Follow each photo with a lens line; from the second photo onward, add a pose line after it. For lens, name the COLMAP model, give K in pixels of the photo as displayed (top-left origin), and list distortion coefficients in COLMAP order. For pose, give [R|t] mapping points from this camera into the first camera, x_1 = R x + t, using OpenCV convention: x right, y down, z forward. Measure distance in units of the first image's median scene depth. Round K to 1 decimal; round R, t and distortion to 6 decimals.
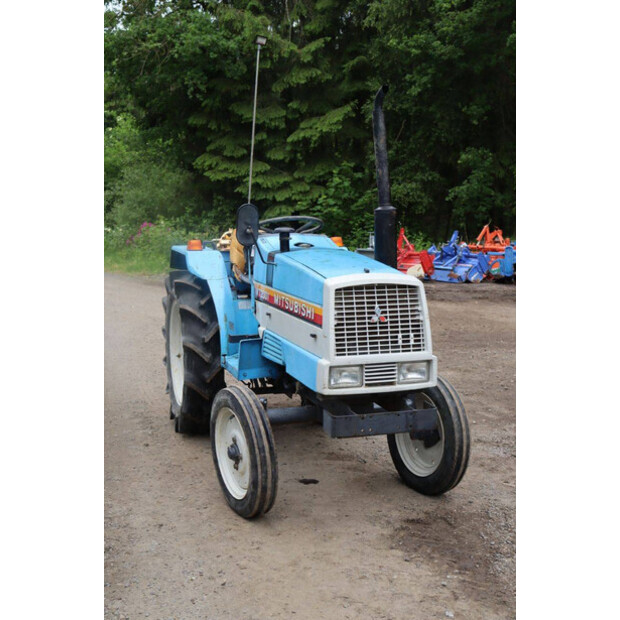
lens RADIAL K [[776.1, 0, 309.0], [0, 776.1, 304.6], [0, 0, 1]] dist [0.032786, 0.000000]
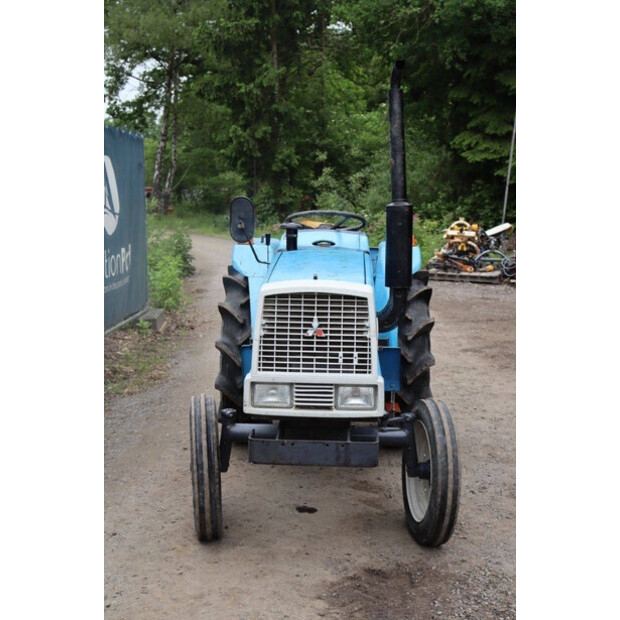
lens RADIAL K [[862.1, 0, 308.5], [0, 862.1, 312.4], [0, 0, 1]] dist [0.105181, 0.000000]
pose [[0.943175, 0.062028, -0.326454, 0.372454], [-0.057319, 0.998067, 0.024034, -0.025599], [0.327314, -0.003956, 0.944907, 0.077382]]
